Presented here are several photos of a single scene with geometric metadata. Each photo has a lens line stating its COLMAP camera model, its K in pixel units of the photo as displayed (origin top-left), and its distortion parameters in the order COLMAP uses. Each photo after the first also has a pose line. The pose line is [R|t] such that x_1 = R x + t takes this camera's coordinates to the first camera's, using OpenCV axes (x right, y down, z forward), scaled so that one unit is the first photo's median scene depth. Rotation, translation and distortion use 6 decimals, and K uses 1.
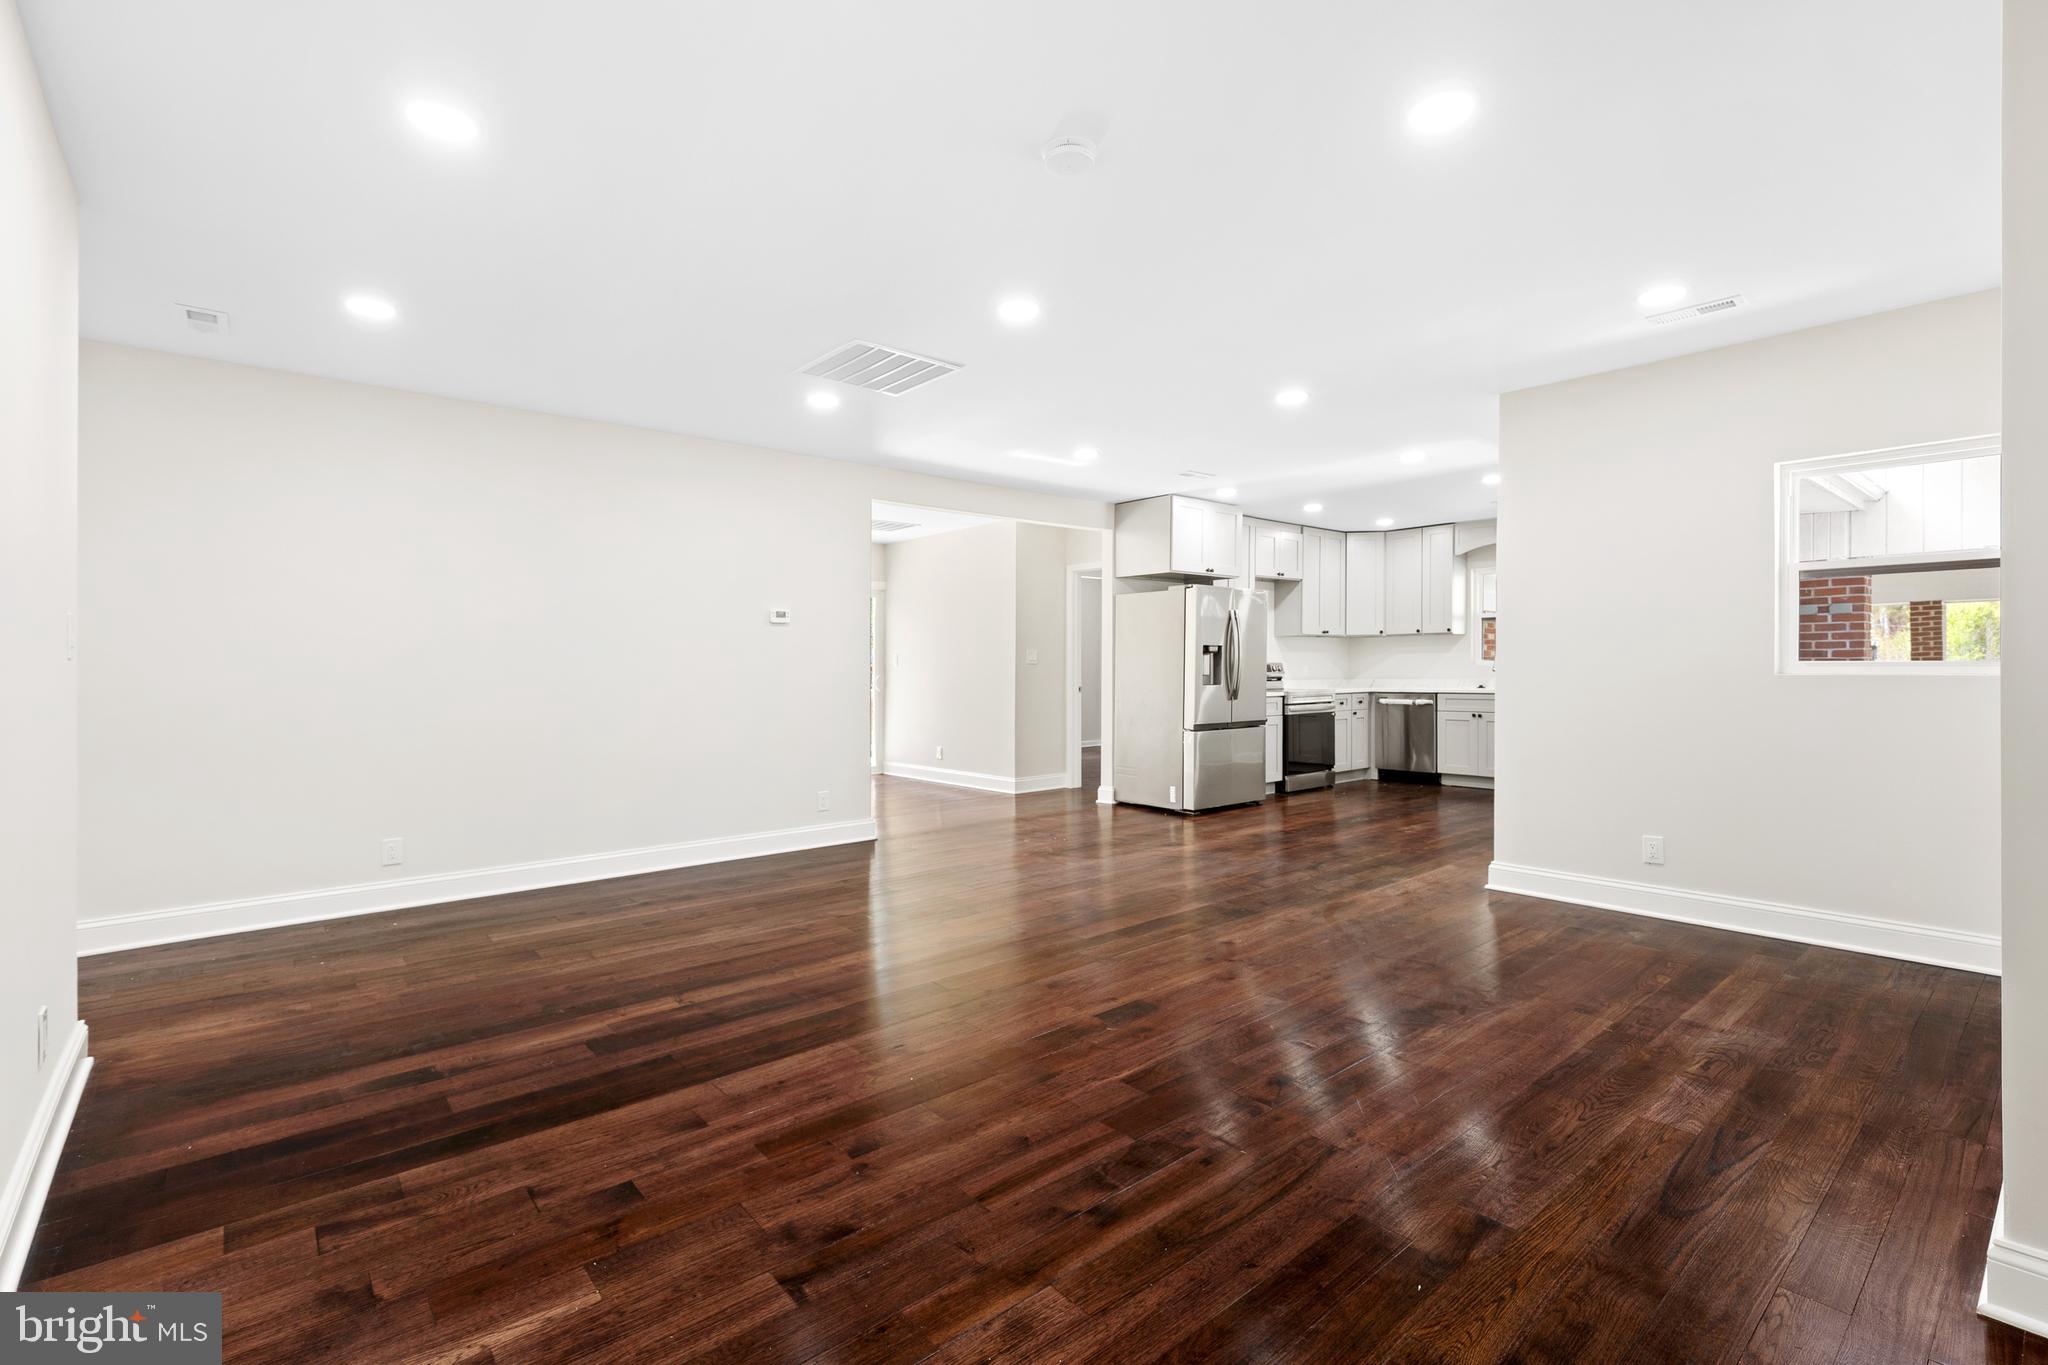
lens RADIAL K [[926.8, 0, 1026.5], [0, 926.8, 702.8], [0, 0, 1]] dist [0.008076, -0.000794]
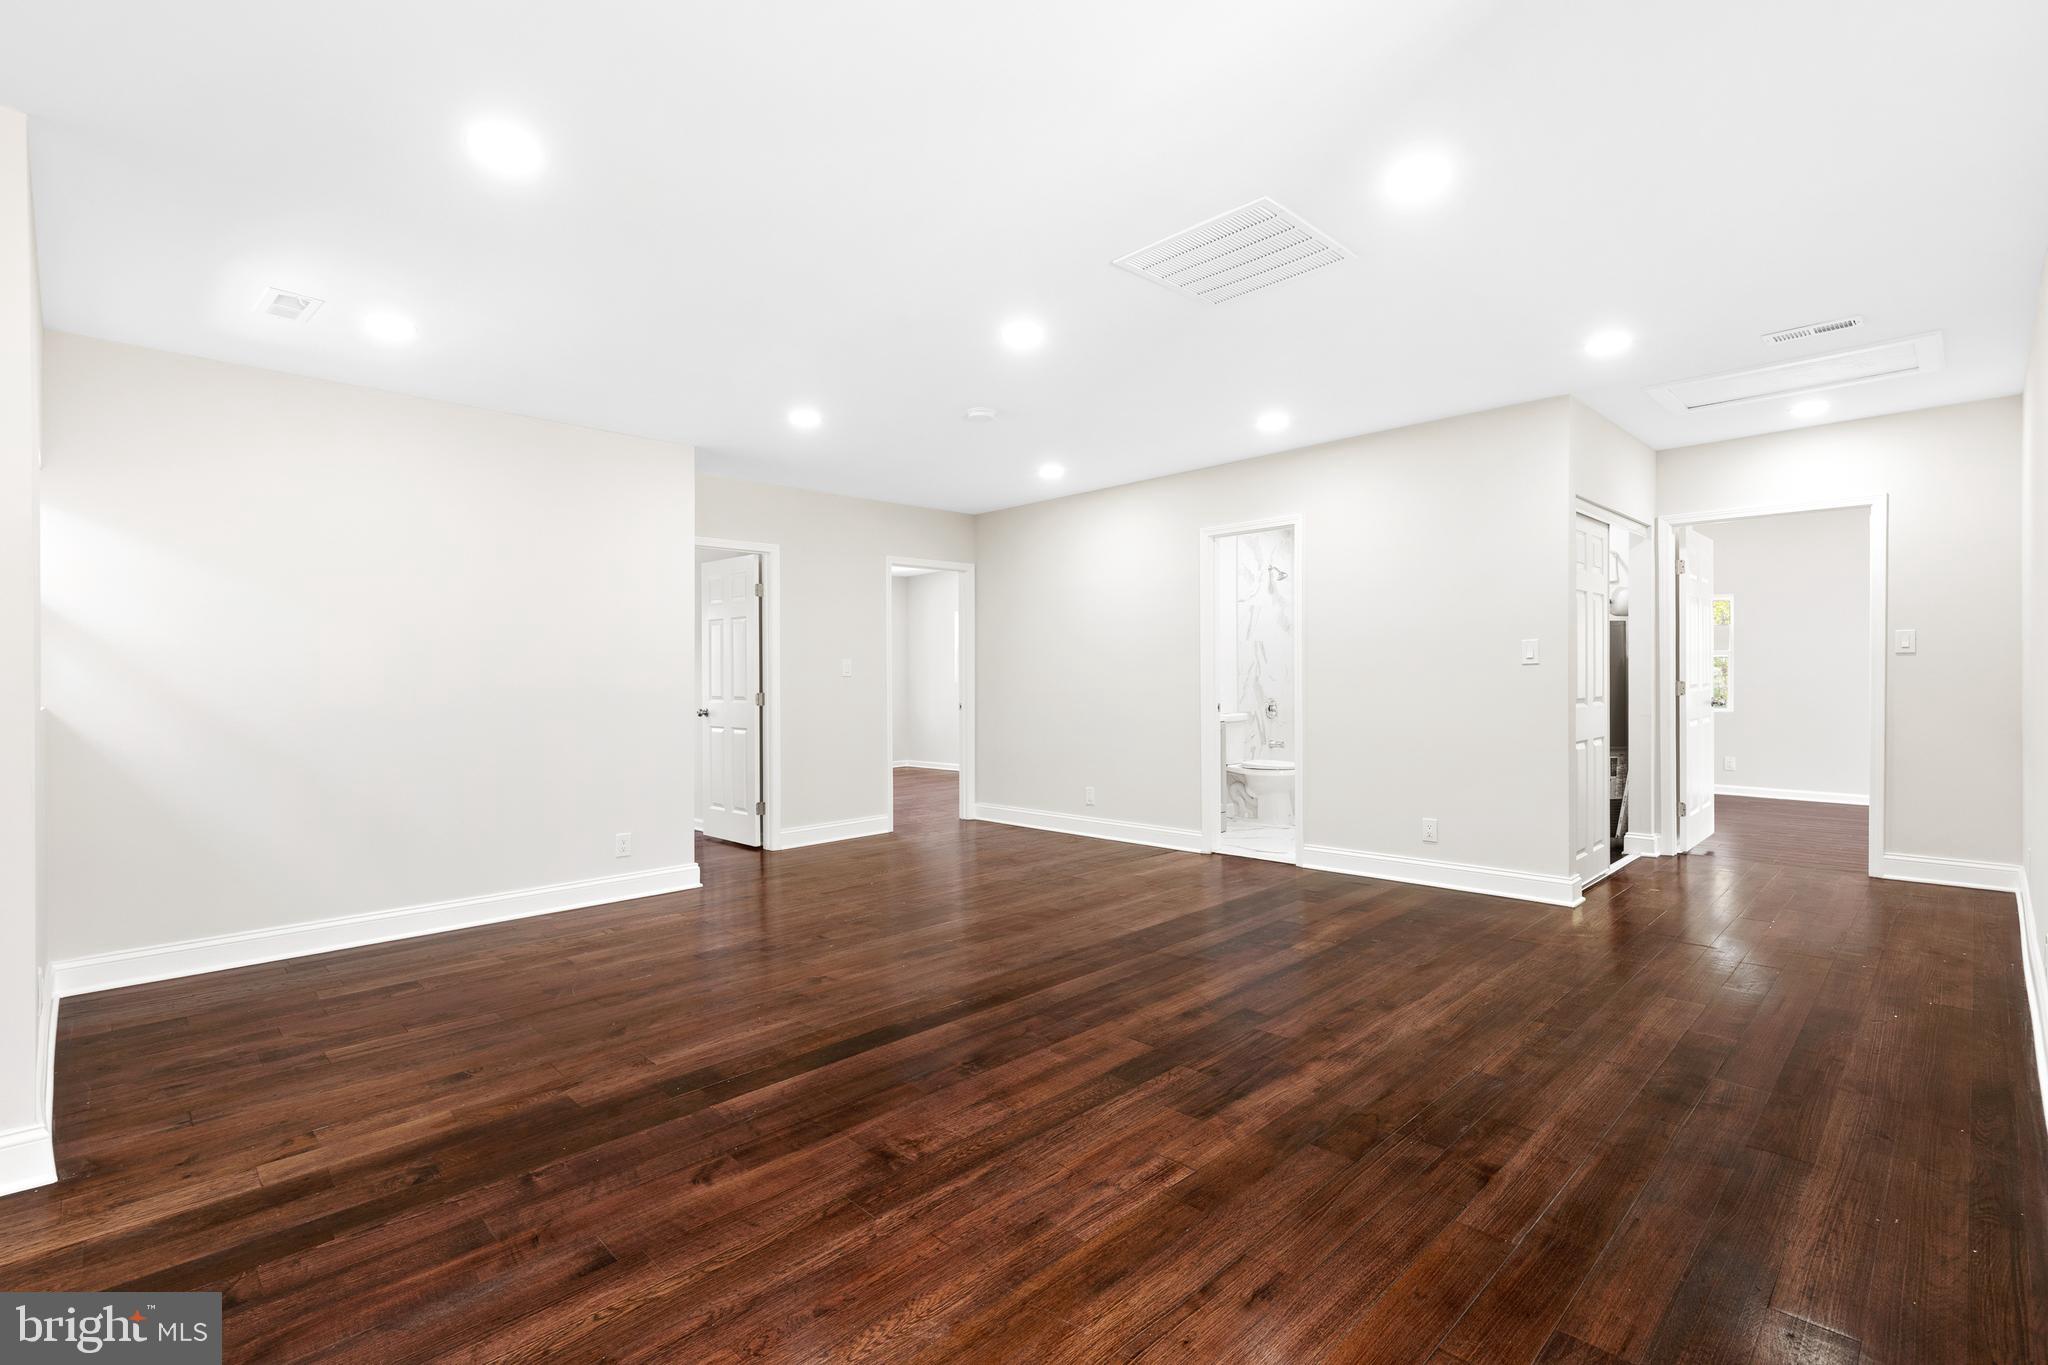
lens RADIAL K [[926.8, 0, 1037.2], [0, 926.8, 683.7], [0, 0, 1]] dist [0.008076, -0.000794]
pose [[-0.997472, 0.018794, -0.068531, 0.016570], [0.015470, 0.998692, 0.048724, -0.033703], [0.069357, 0.047540, -0.996458, 0.810944]]
